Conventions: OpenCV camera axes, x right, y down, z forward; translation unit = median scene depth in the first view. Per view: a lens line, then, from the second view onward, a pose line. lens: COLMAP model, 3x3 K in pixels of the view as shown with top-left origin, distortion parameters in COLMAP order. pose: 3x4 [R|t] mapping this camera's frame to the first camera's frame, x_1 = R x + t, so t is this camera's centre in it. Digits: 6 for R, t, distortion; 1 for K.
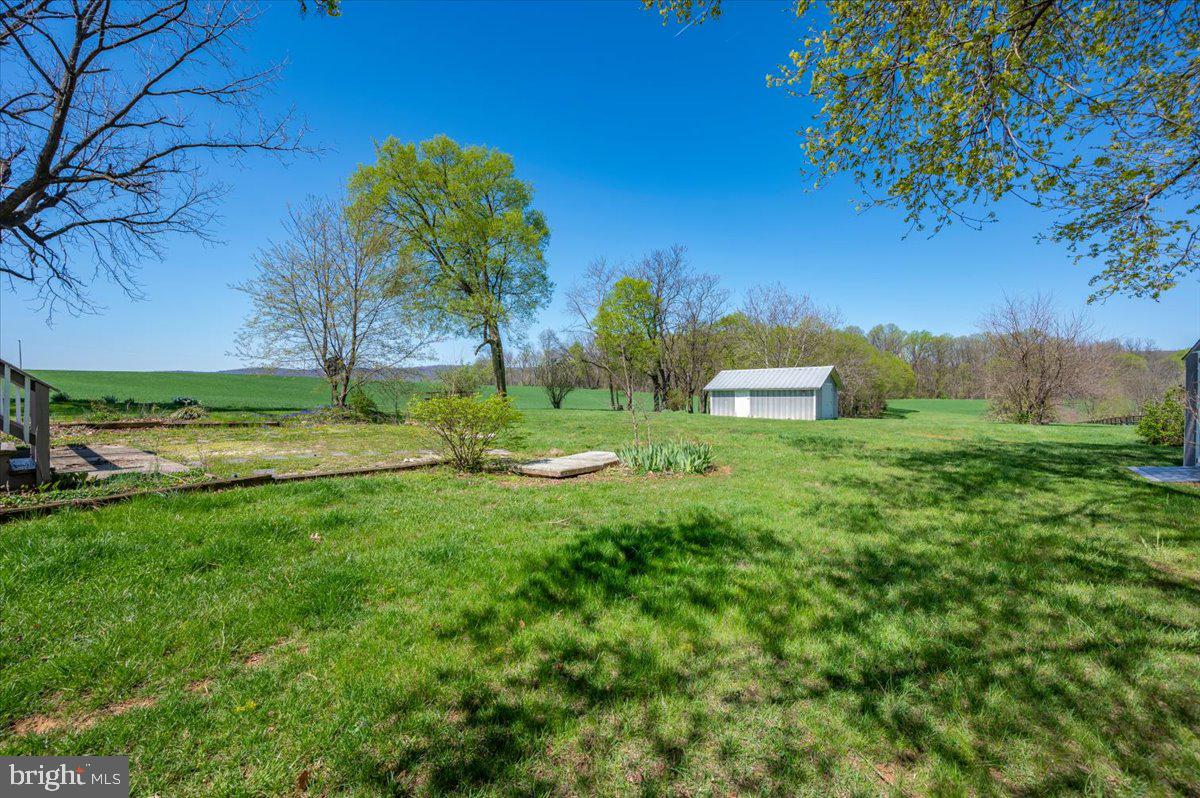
lens RADIAL K [[476.7, 0, 596.2], [0, 476.7, 400.7], [0, 0, 1]] dist [0.001291, 0.000117]
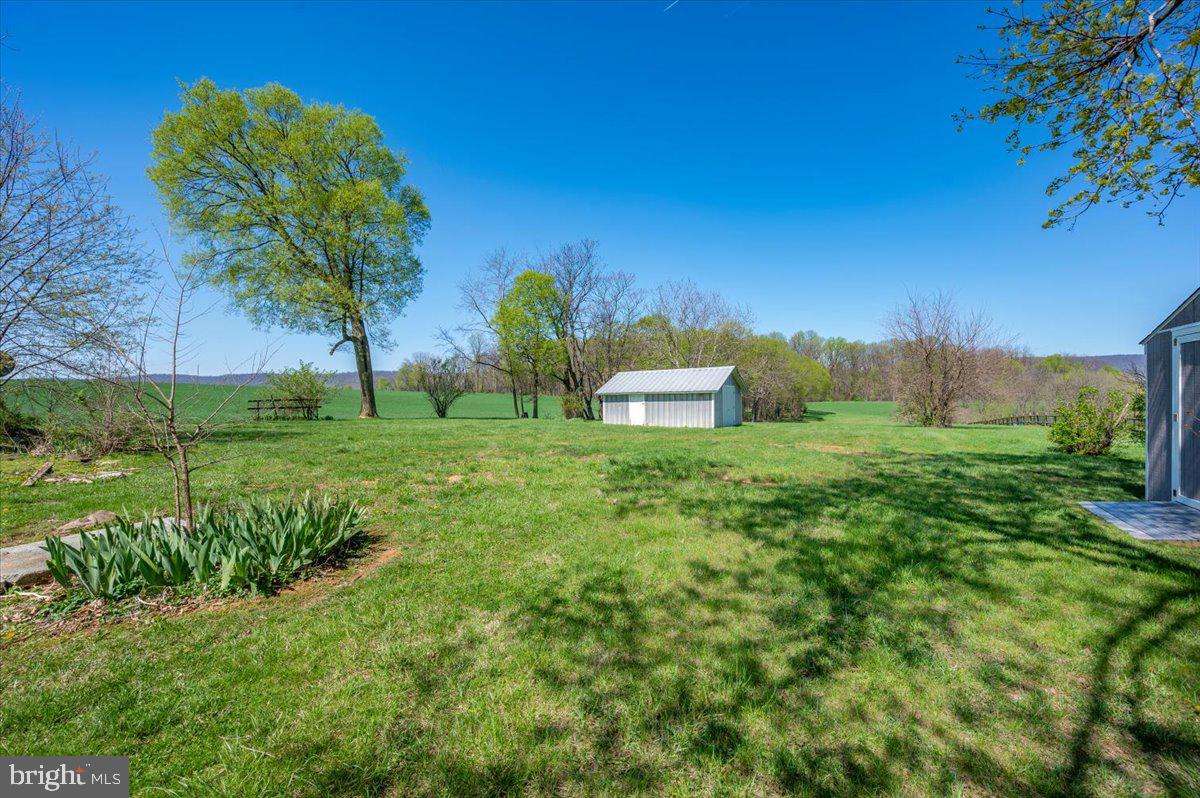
lens RADIAL K [[476.7, 0, 596.2], [0, 476.7, 400.7], [0, 0, 1]] dist [0.001291, 0.000117]
pose [[0.991981, -0.009904, 0.125997, 0.095303], [0.011342, 0.999878, -0.010701, -0.001252], [-0.125876, 0.012045, 0.991973, 0.111689]]
